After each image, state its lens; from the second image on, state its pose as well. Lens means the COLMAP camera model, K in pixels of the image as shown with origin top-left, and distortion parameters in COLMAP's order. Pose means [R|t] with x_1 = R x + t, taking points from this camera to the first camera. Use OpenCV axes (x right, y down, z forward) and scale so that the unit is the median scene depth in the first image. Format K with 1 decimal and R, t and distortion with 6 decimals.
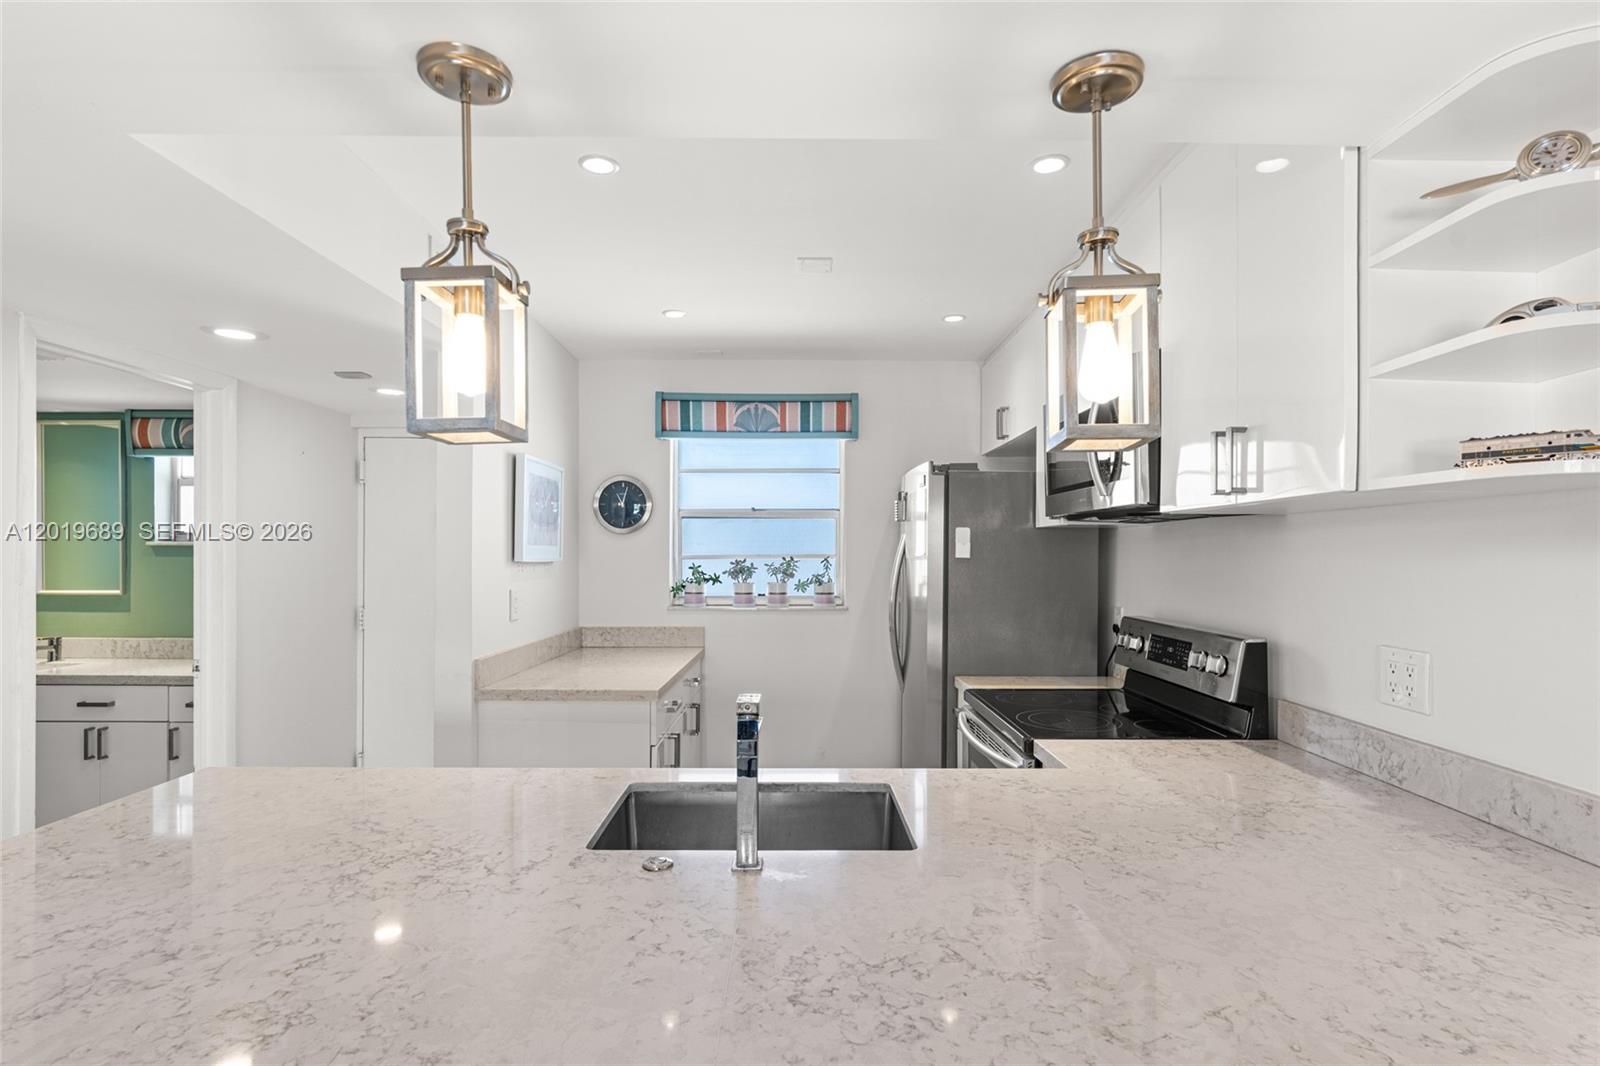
lens RADIAL K [[777.6, 0, 801.0], [0, 777.6, 554.7], [0, 0, 1]] dist [-0.005719, 0.000243]
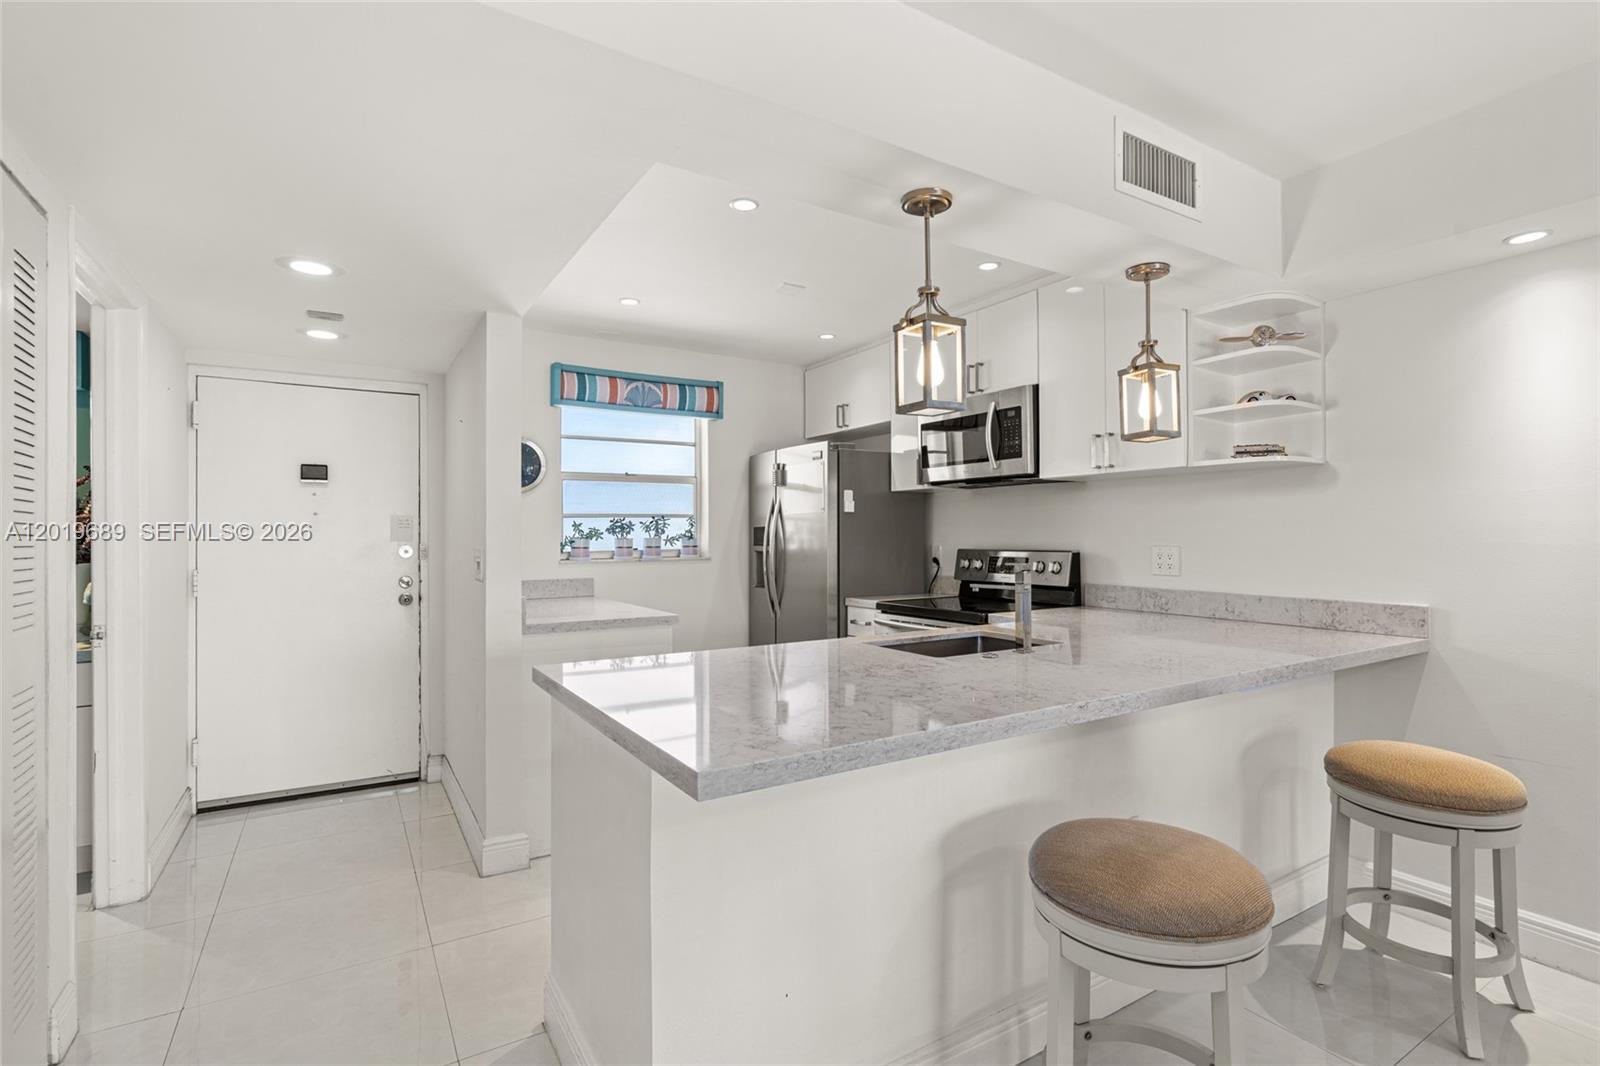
lens RADIAL K [[756.1, 0, 808.2], [0, 756.1, 531.0], [0, 0, 1]] dist [-0.007367, 0.000943]
pose [[0.849600, -0.004620, 0.527407, -0.442423], [0.008065, 0.999959, -0.004232, 0.033536], [-0.527365, 0.007849, 0.849602, -0.082370]]
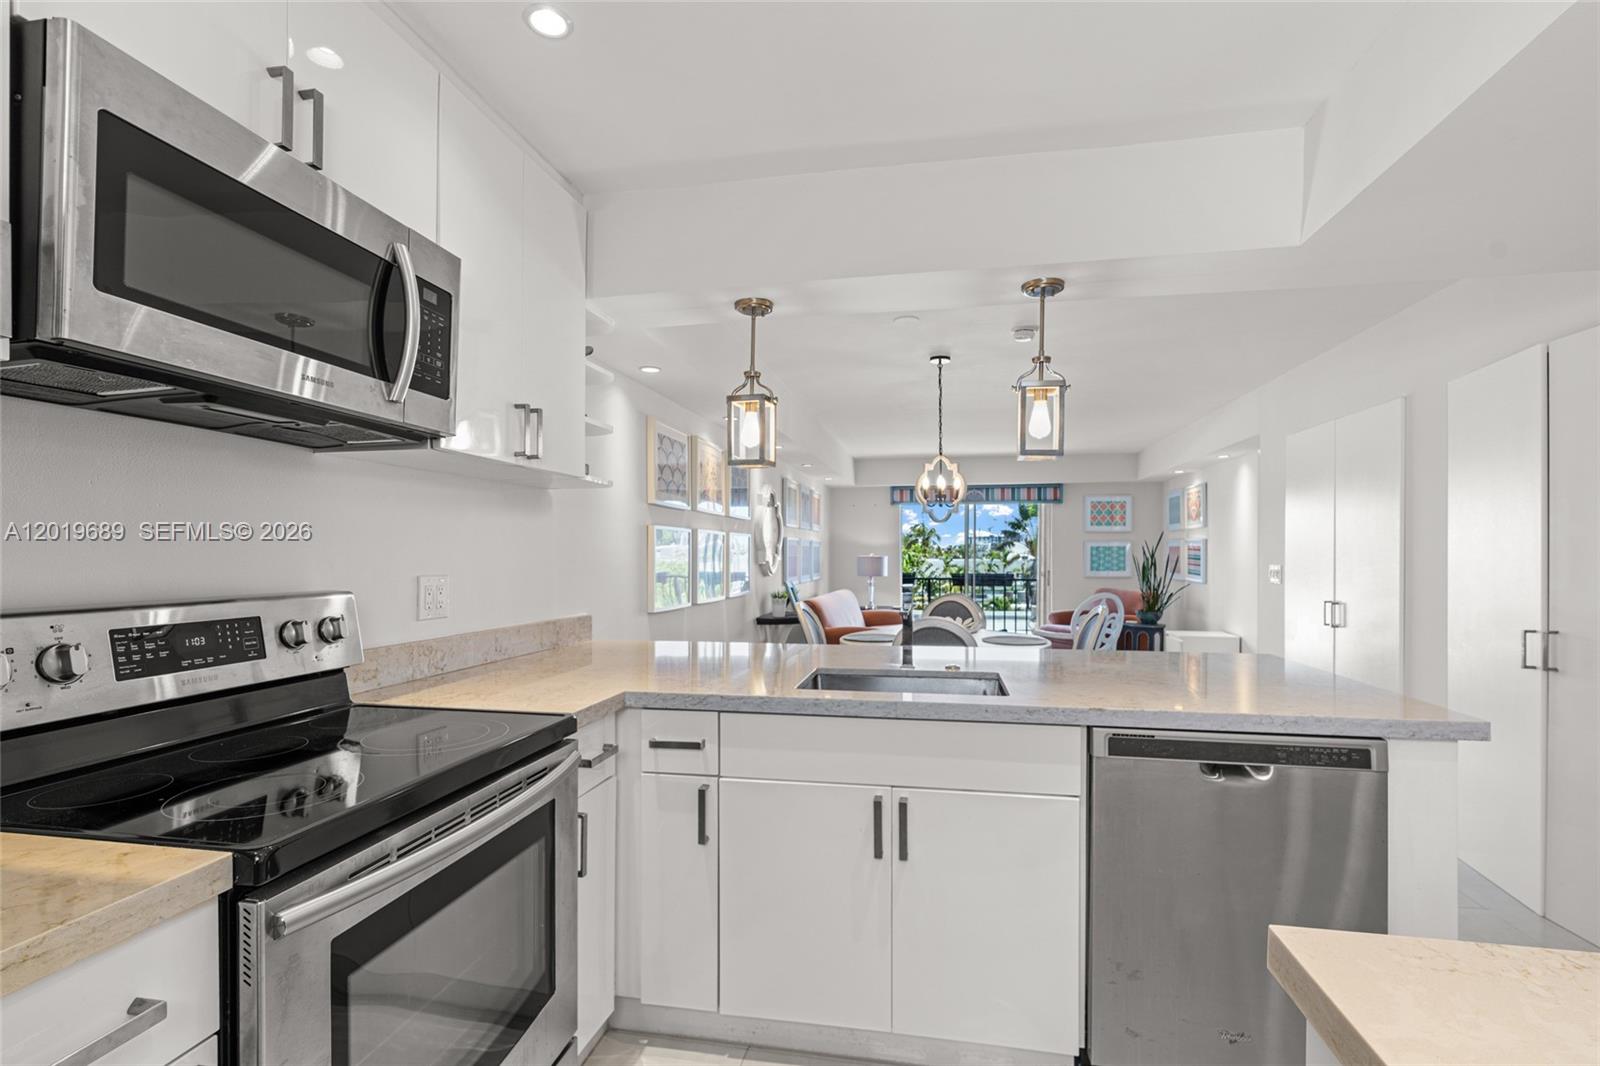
lens RADIAL K [[738.3, 0, 811.7], [0, 738.3, 552.5], [0, 0, 1]] dist [-0.012624, 0.001145]
pose [[-0.983080, -0.002721, 0.183155, -0.053141], [-0.002854, 0.999996, -0.000461, 0.032120], [-0.183153, -0.000976, -0.983084, 0.888317]]
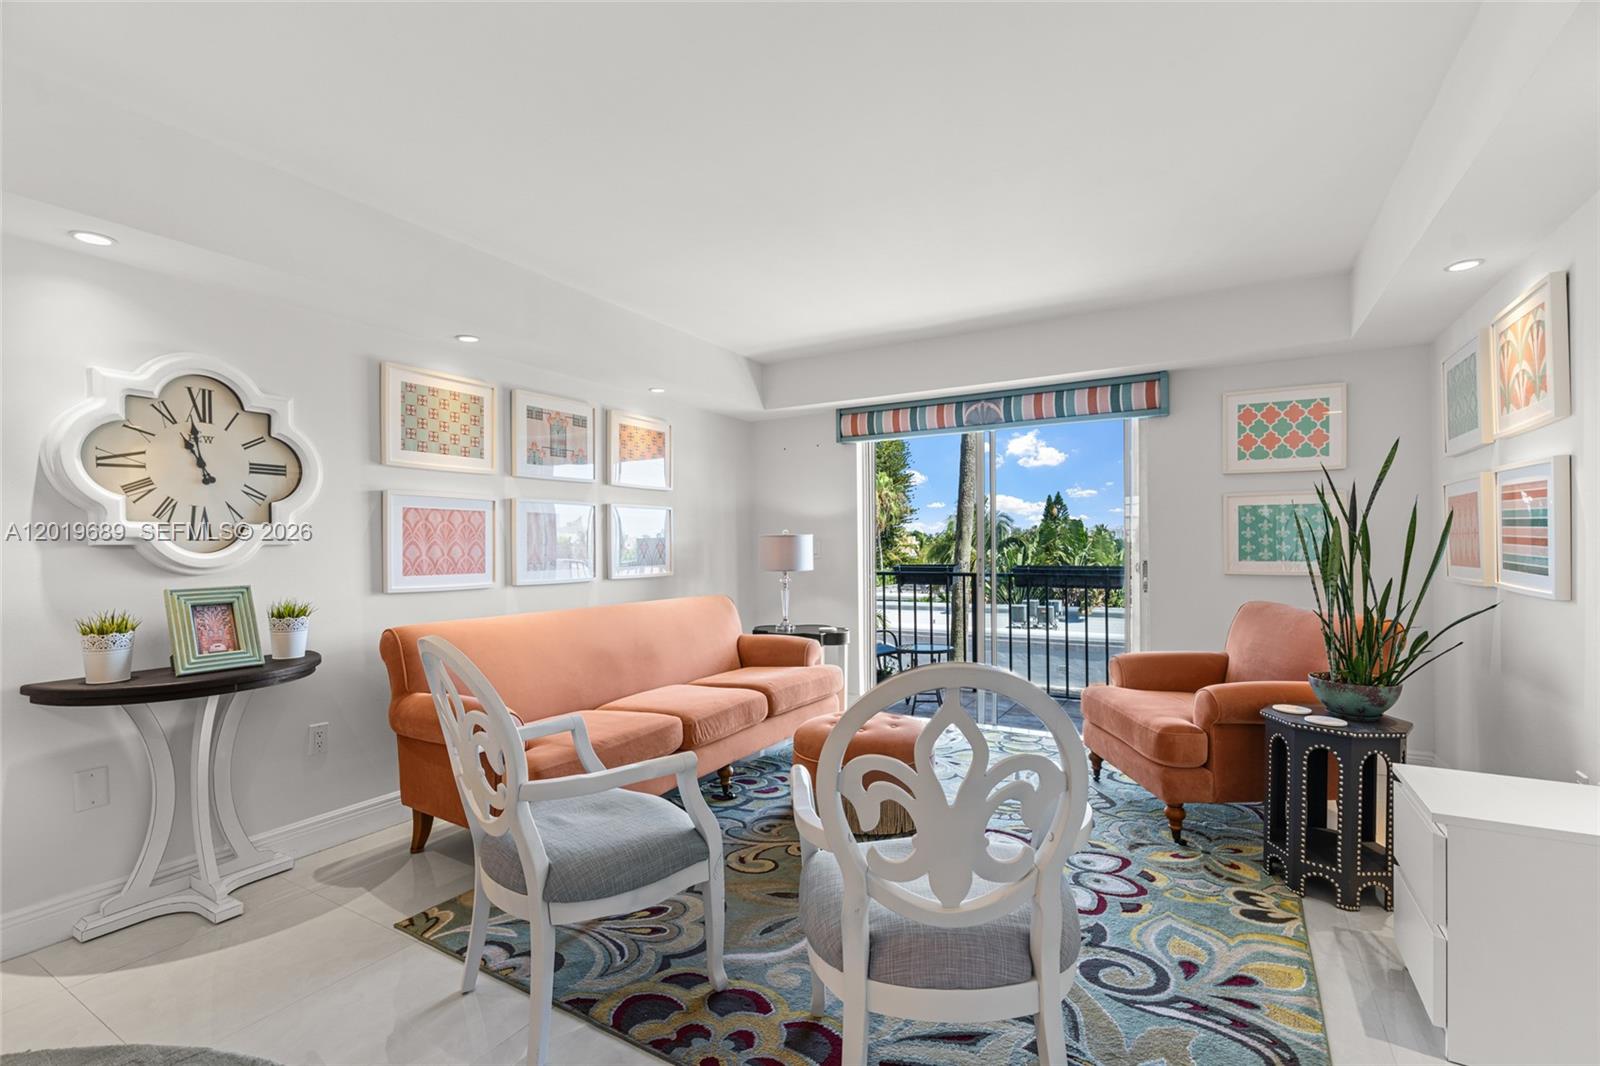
lens RADIAL K [[712.3, 0, 803.6], [0, 712.3, 544.3], [0, 0, 1]] dist [-0.009722, 0.001478]
pose [[-0.863800, 0.005858, 0.503801, -0.449094], [0.006986, 0.999976, 0.000350, 0.057712], [-0.503786, 0.003821, -0.863820, -0.332870]]
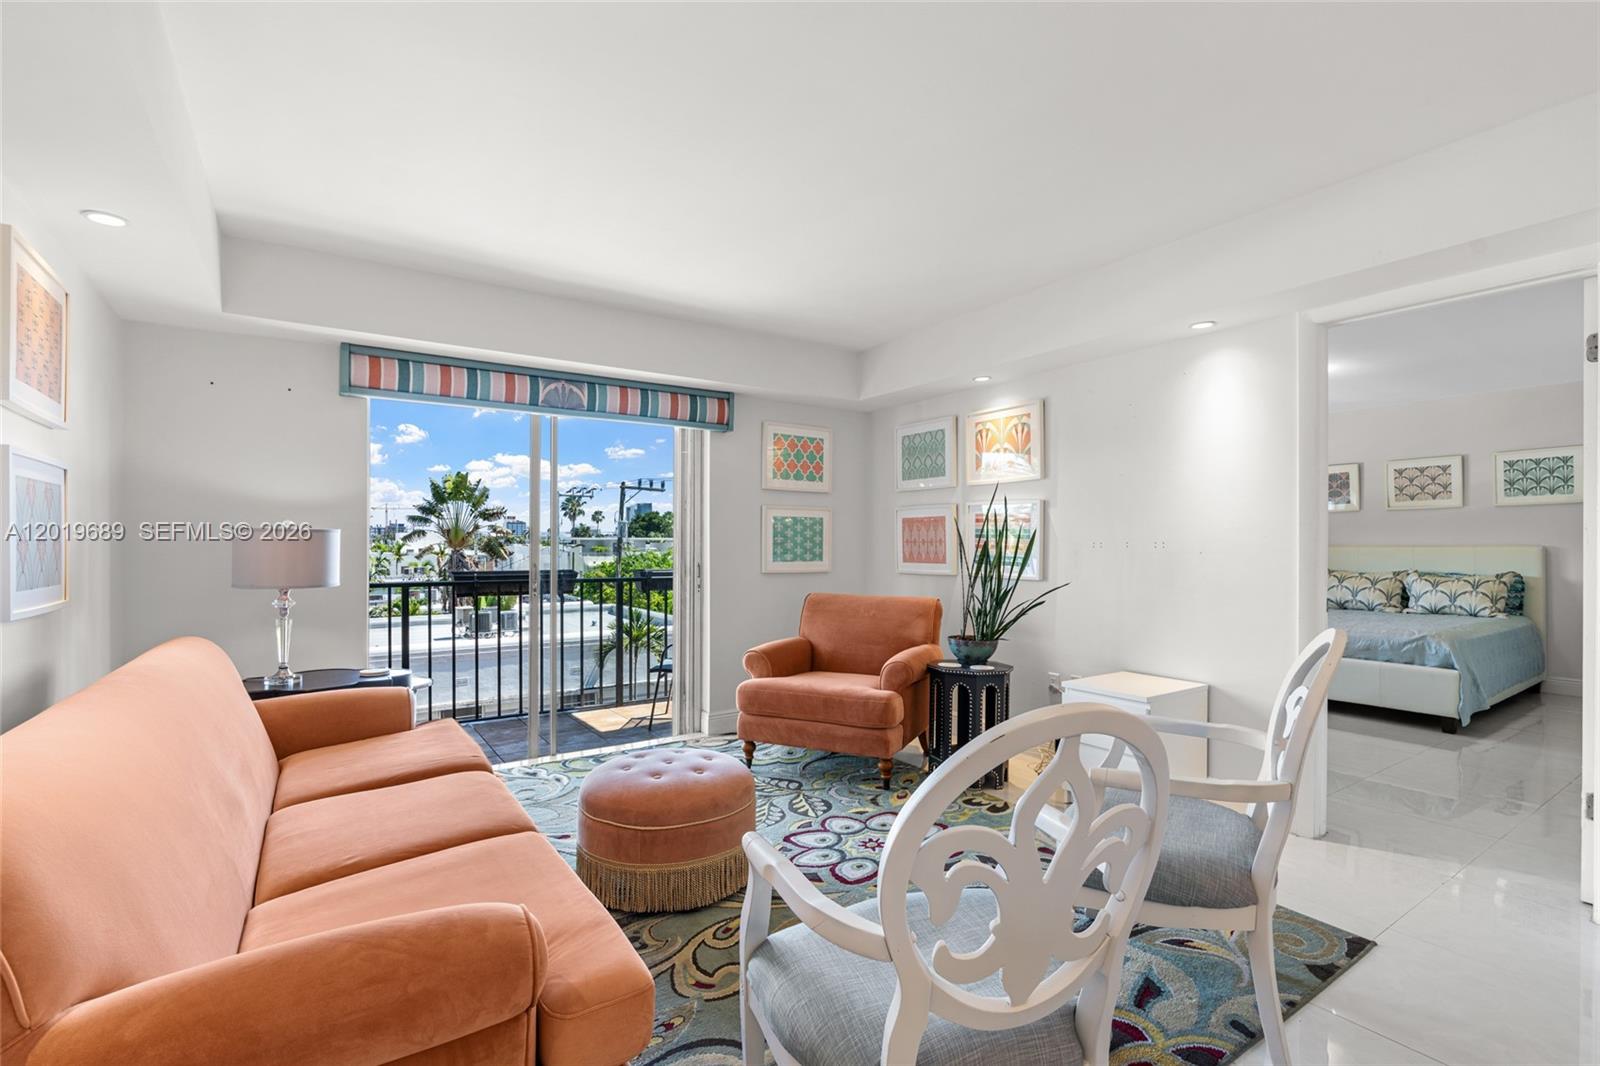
lens RADIAL K [[733.7, 0, 802.1], [0, 733.7, 543.6], [0, 0, 1]] dist [-0.009968, 0.000512]
pose [[-0.830553, -0.003584, -0.556928, 0.155585], [-0.001282, 0.999989, -0.004524, 0.059955], [0.556938, -0.003043, -0.830549, -0.433823]]
